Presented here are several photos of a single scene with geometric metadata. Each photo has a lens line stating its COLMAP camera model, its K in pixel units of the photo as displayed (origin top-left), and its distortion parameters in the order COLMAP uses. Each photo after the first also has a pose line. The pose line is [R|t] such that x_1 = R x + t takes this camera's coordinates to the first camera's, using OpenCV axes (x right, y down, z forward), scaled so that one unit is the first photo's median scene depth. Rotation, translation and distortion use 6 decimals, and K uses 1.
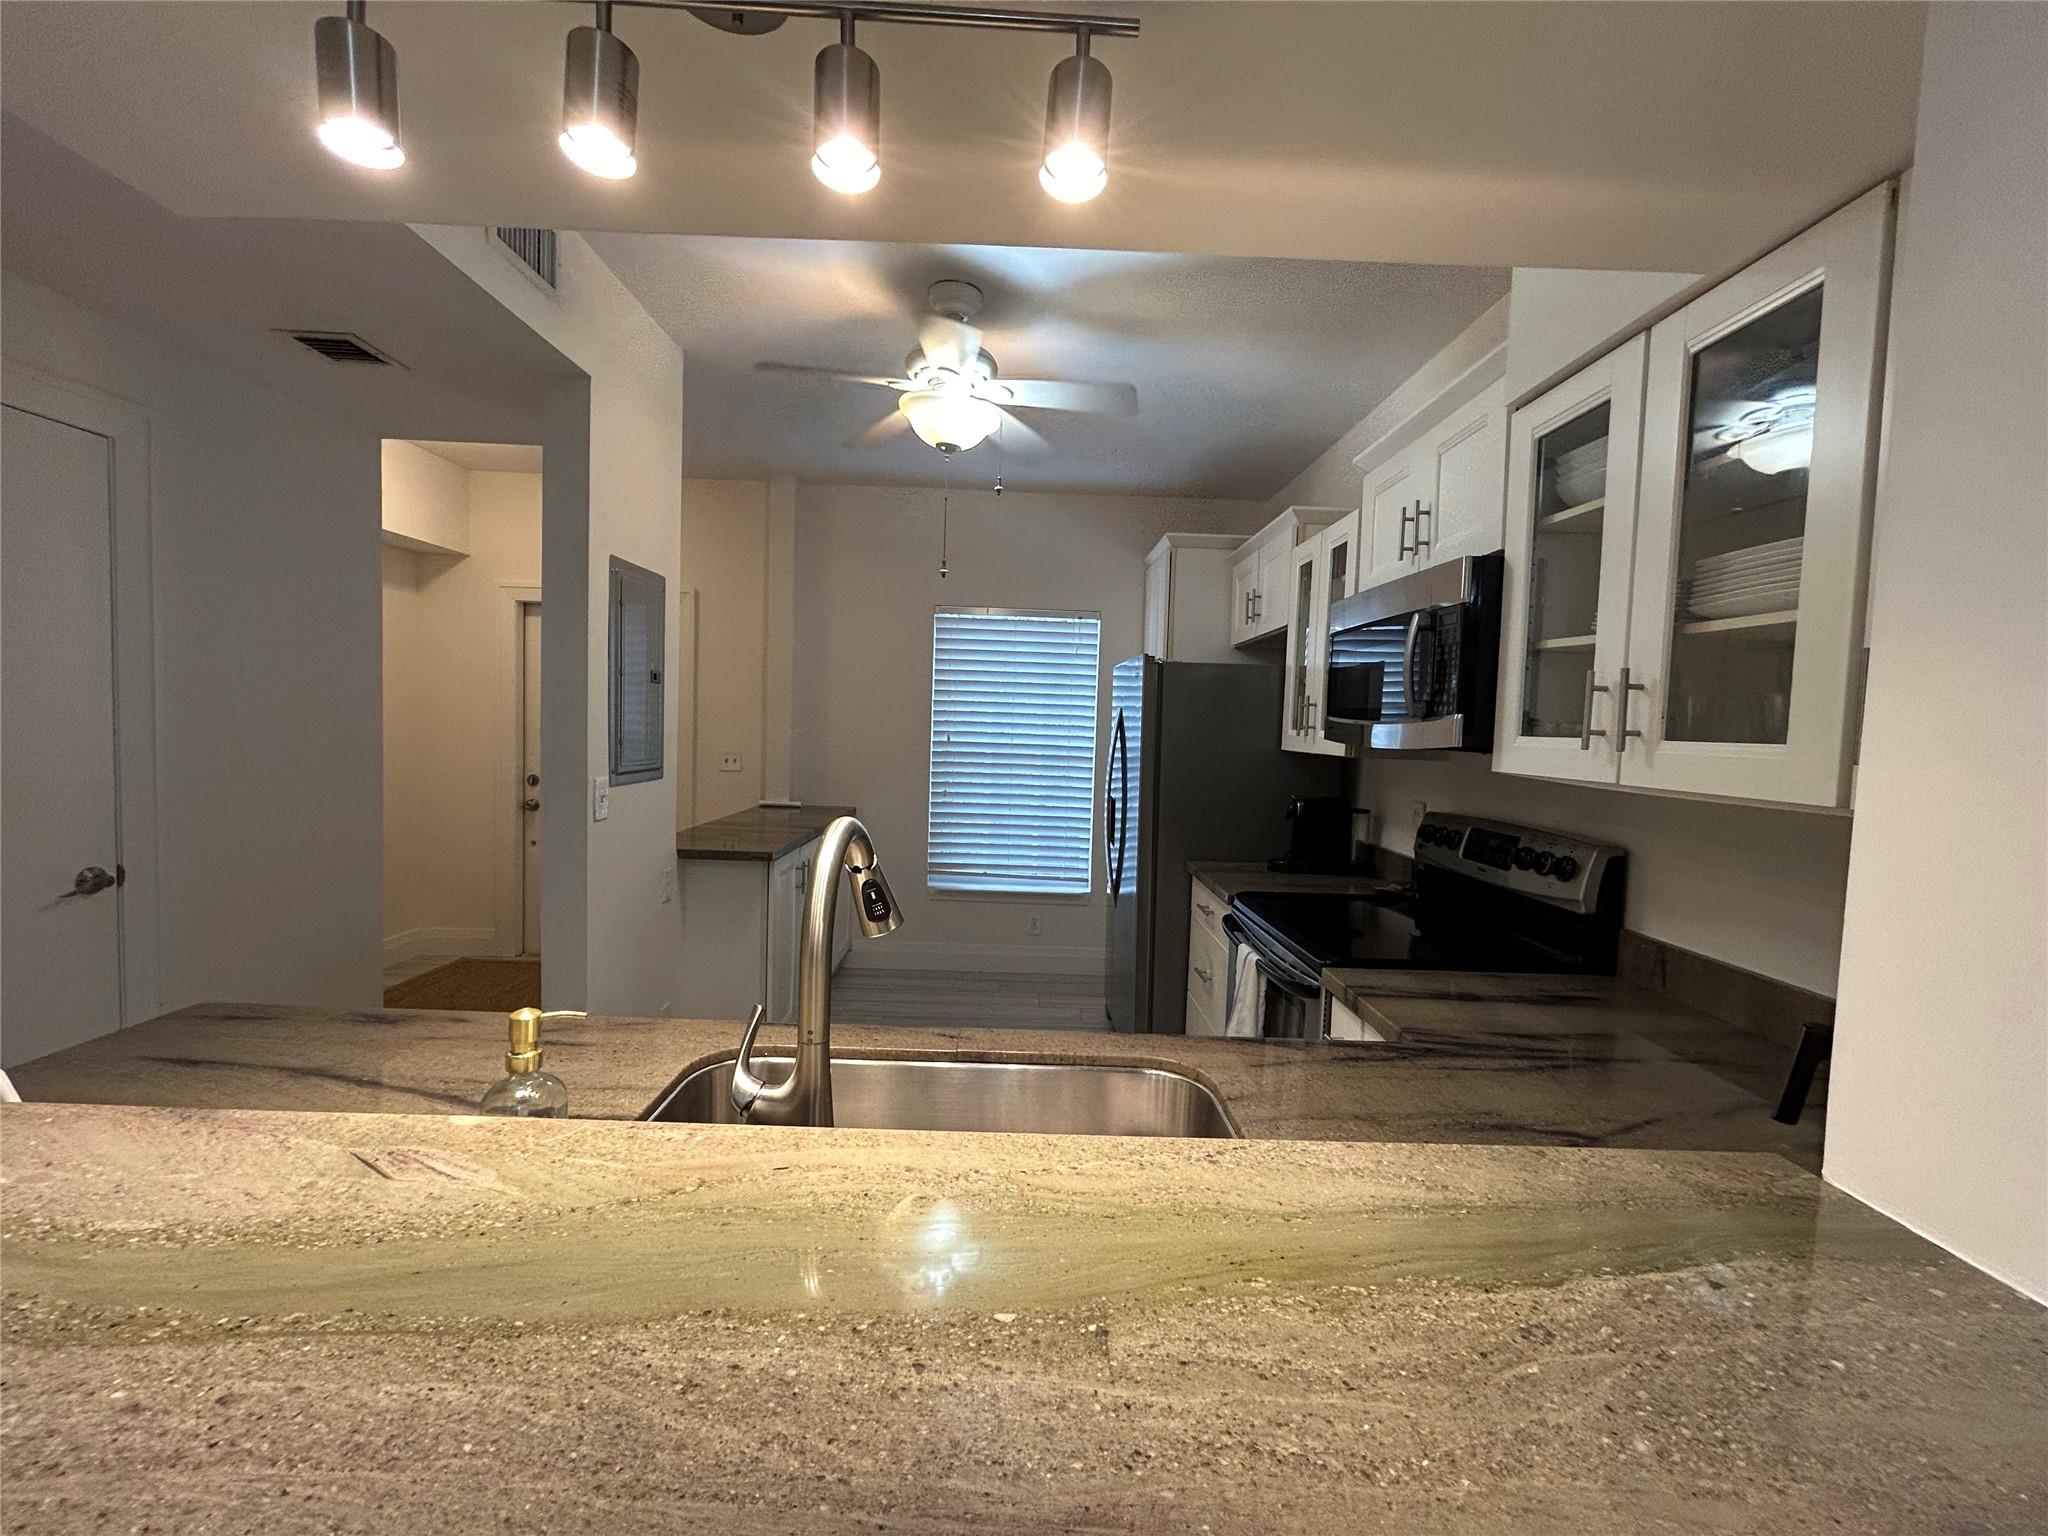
lens RADIAL K [[828.0, 0, 1026.9], [0, 828.0, 766.4], [0, 0, 1]] dist [0.000998, -0.000045]
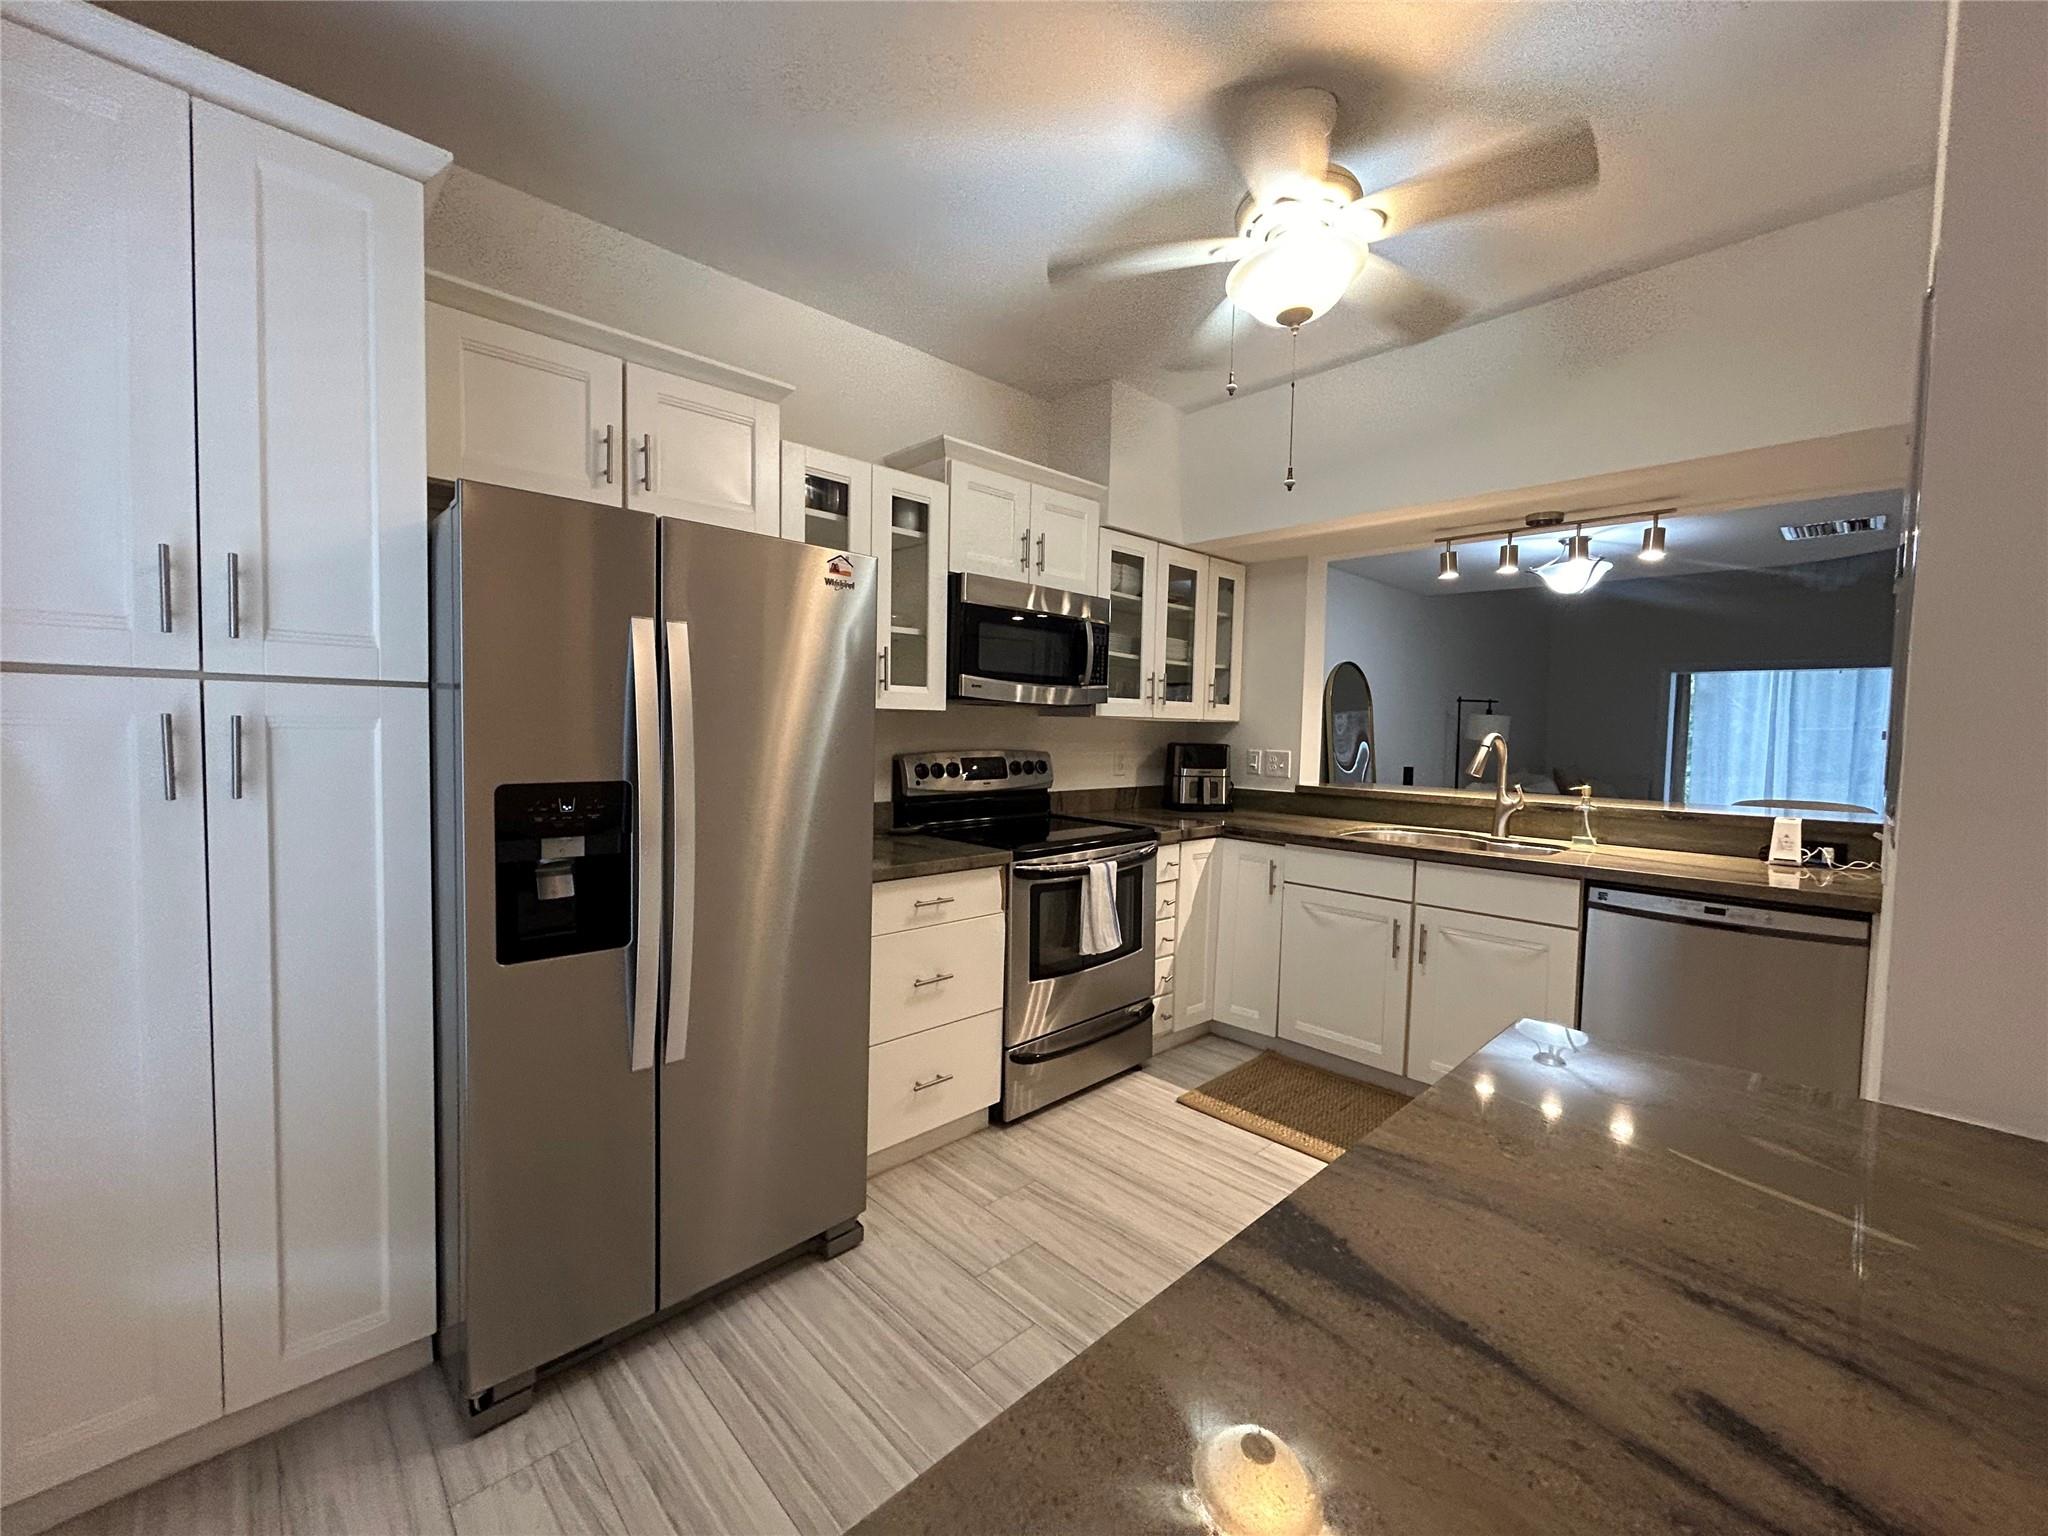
lens RADIAL K [[828.0, 0, 1026.9], [0, 828.0, 766.4], [0, 0, 1]] dist [0.000998, -0.000045]
pose [[-0.678123, -0.082803, 0.730269, -0.711786], [-0.002941, 0.993931, 0.109967, -0.084805], [-0.734943, 0.072424, -0.674251, 2.376497]]
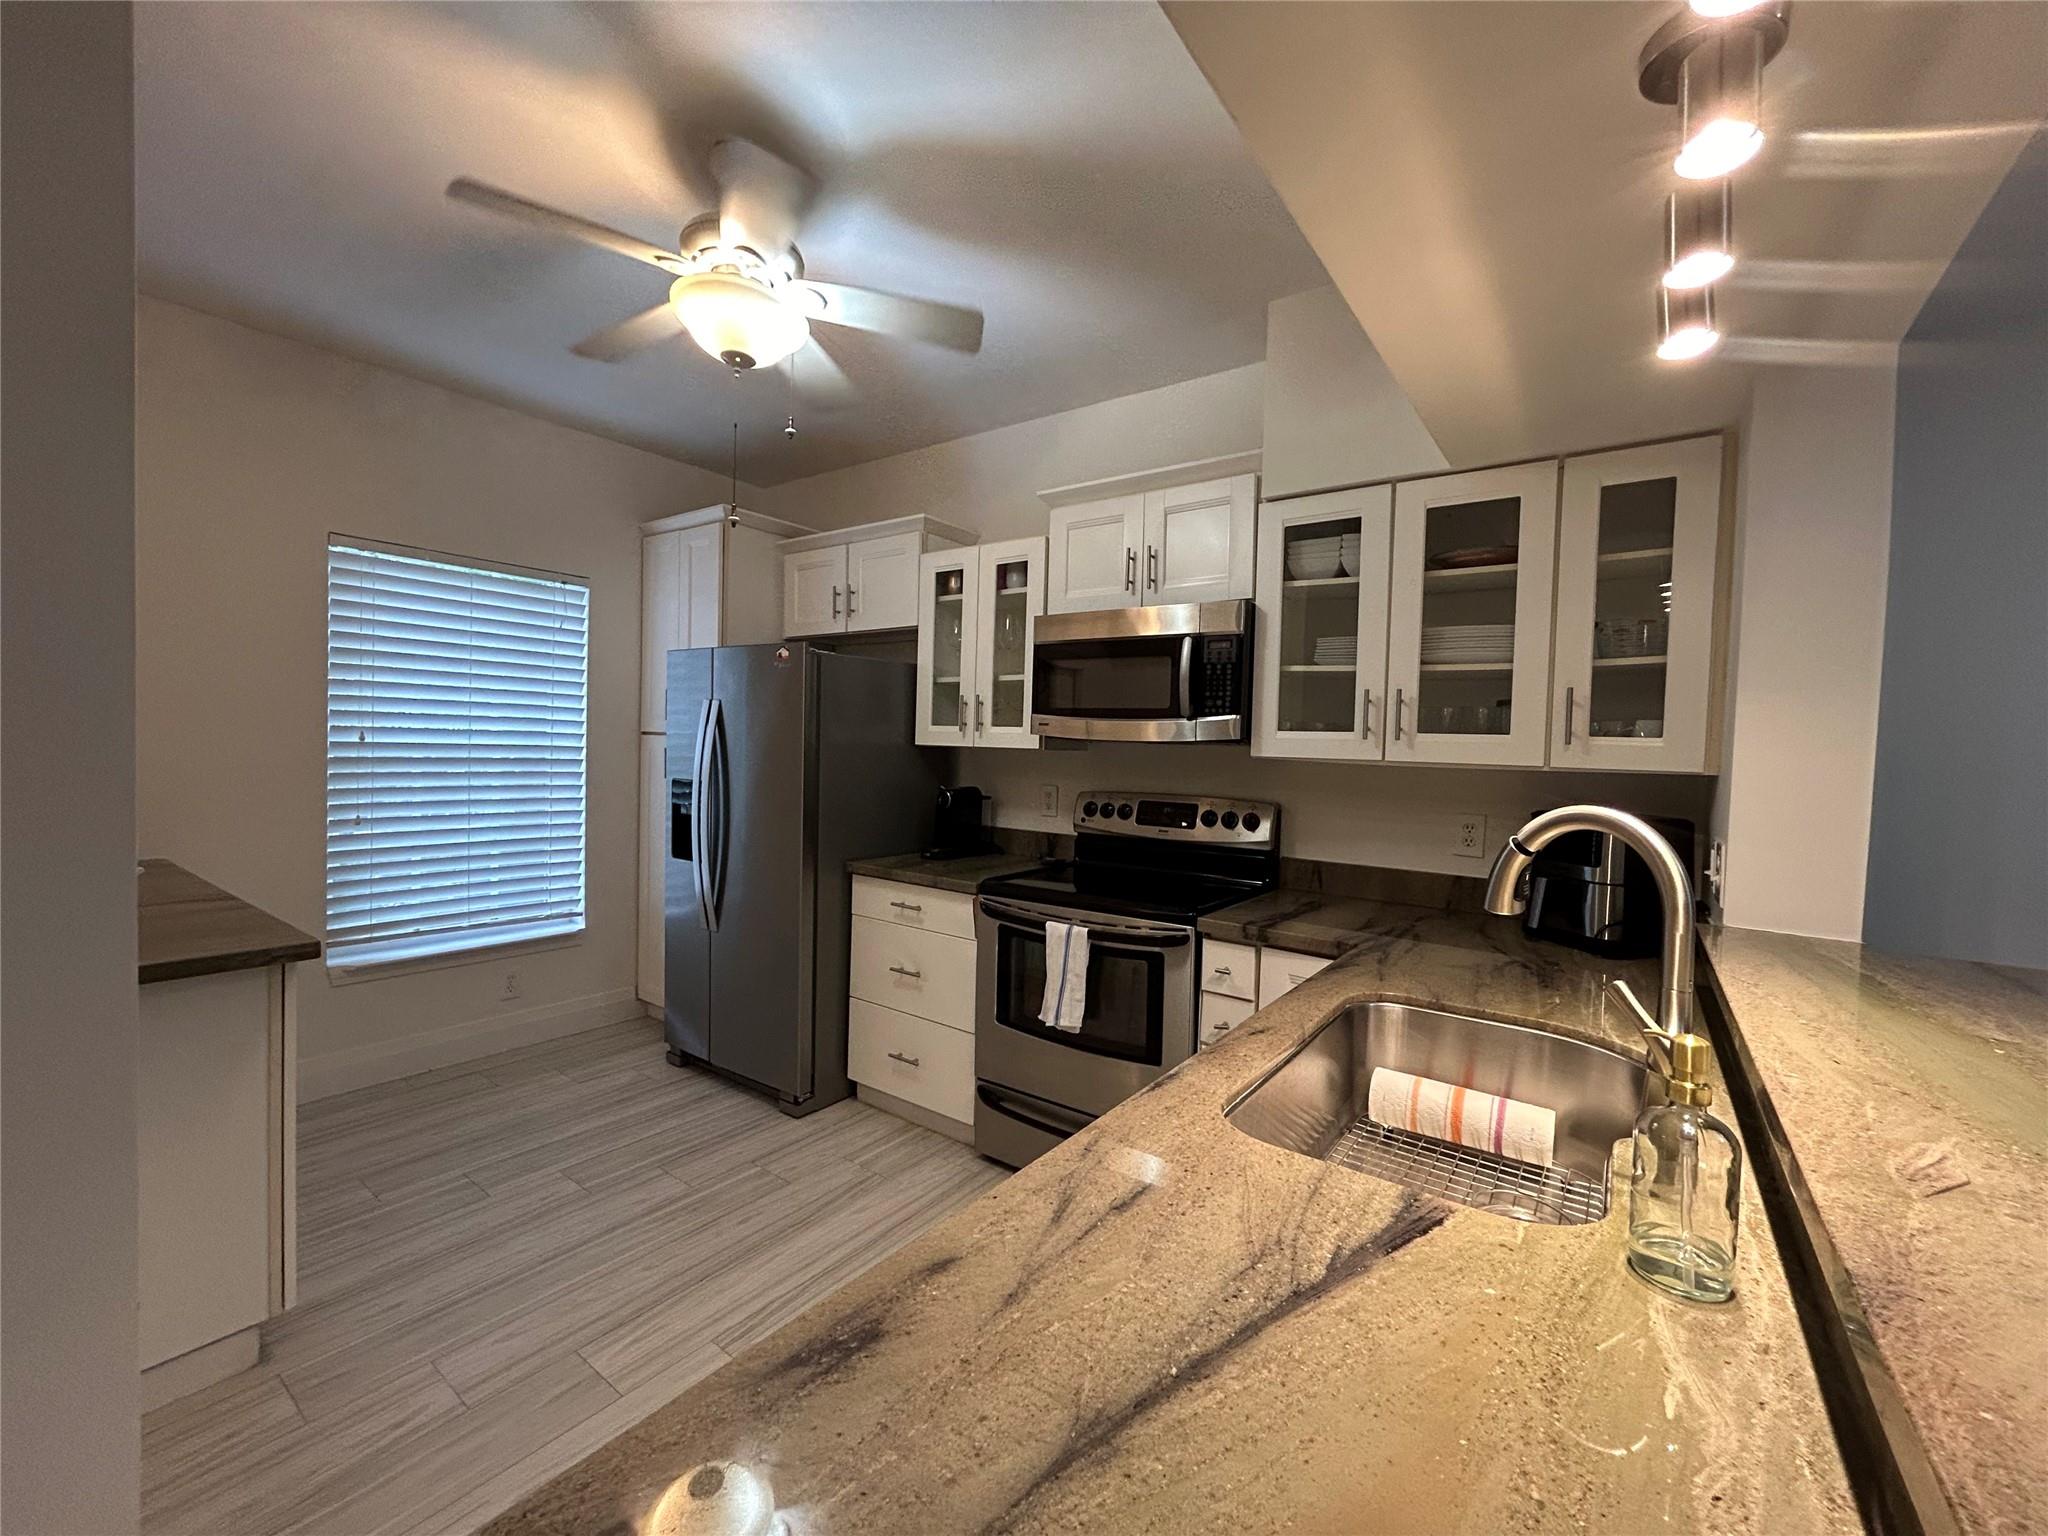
lens RADIAL K [[828.0, 0, 1026.9], [0, 828.0, 766.4], [0, 0, 1]] dist [0.000998, -0.000045]
pose [[0.602315, -0.040266, 0.797243, -0.782312], [0.034321, 0.999110, 0.024532, -0.023667], [-0.797521, 0.012587, 0.603160, 0.454855]]
